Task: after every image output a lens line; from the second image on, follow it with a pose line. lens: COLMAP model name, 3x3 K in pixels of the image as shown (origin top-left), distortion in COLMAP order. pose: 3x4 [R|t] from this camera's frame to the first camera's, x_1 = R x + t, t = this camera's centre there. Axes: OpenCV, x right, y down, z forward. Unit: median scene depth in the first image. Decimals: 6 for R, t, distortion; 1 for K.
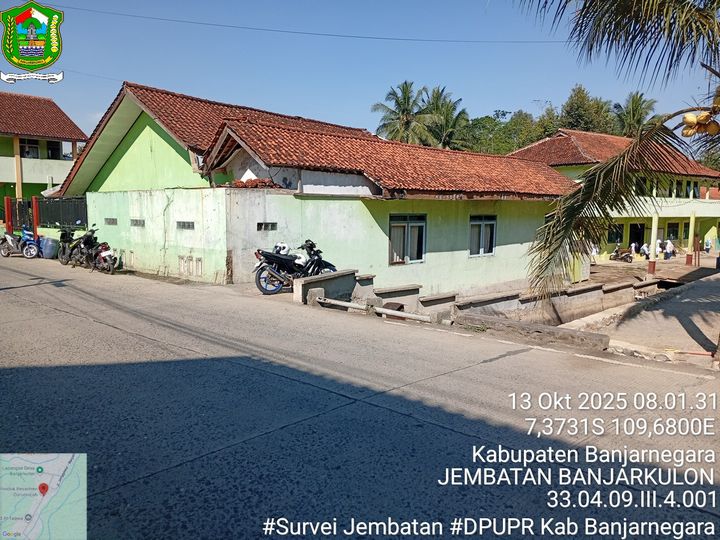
lens RADIAL K [[550.5, 0, 357.8], [0, 550.5, 272.7], [0, 0, 1]] dist [0.100591, -0.212260]
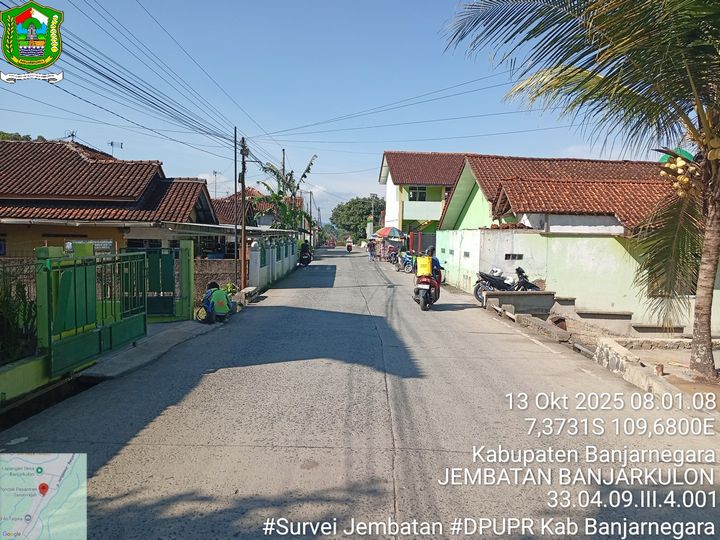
lens RADIAL K [[550.5, 0, 357.8], [0, 550.5, 272.7], [0, 0, 1]] dist [0.100591, -0.212260]
pose [[0.703854, 0.055804, -0.708150, 0.543097], [-0.093550, 0.995508, -0.014534, 0.011254], [0.704158, 0.076478, 0.705913, -0.237197]]
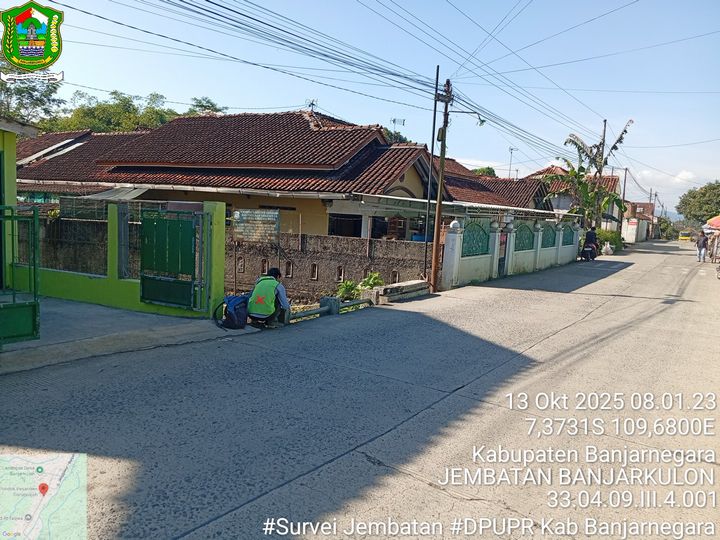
lens RADIAL K [[550.5, 0, 357.8], [0, 550.5, 272.7], [0, 0, 1]] dist [0.100591, -0.212260]
pose [[0.183125, 0.113264, -0.976543, 0.360733], [-0.162220, 0.983206, 0.083616, -0.024307], [0.969613, 0.143102, 0.198423, 0.197878]]
